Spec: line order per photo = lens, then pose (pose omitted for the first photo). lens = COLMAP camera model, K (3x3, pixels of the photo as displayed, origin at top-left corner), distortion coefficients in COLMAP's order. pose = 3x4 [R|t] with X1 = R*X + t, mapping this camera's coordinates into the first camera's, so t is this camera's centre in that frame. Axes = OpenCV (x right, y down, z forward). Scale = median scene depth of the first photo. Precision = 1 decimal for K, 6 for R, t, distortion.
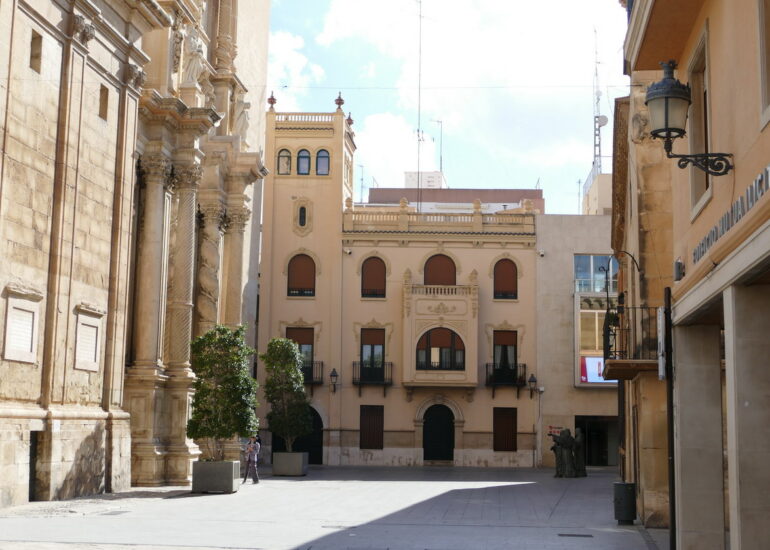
lens RADIAL K [[1128.9, 0, 385.3], [0, 1128.9, 274.4], [0, 0, 1]] dist [-0.000955, 0.000000]
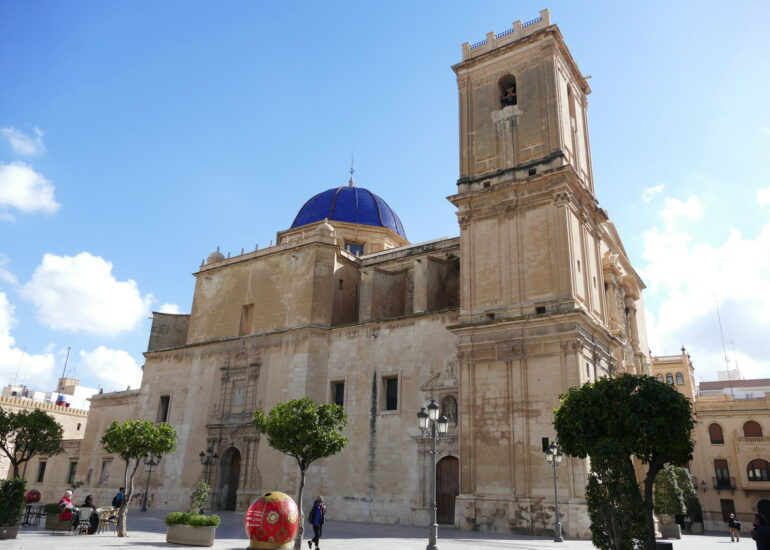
lens RADIAL K [[597.6, 0, 385.4], [0, 597.6, 275.2], [0, 0, 1]] dist [-0.002779, 0.000920]
pose [[0.890301, -0.146603, -0.431128, -0.035873], [0.042442, 0.969353, -0.241980, -0.040304], [0.453390, 0.197137, 0.869238, -0.286761]]
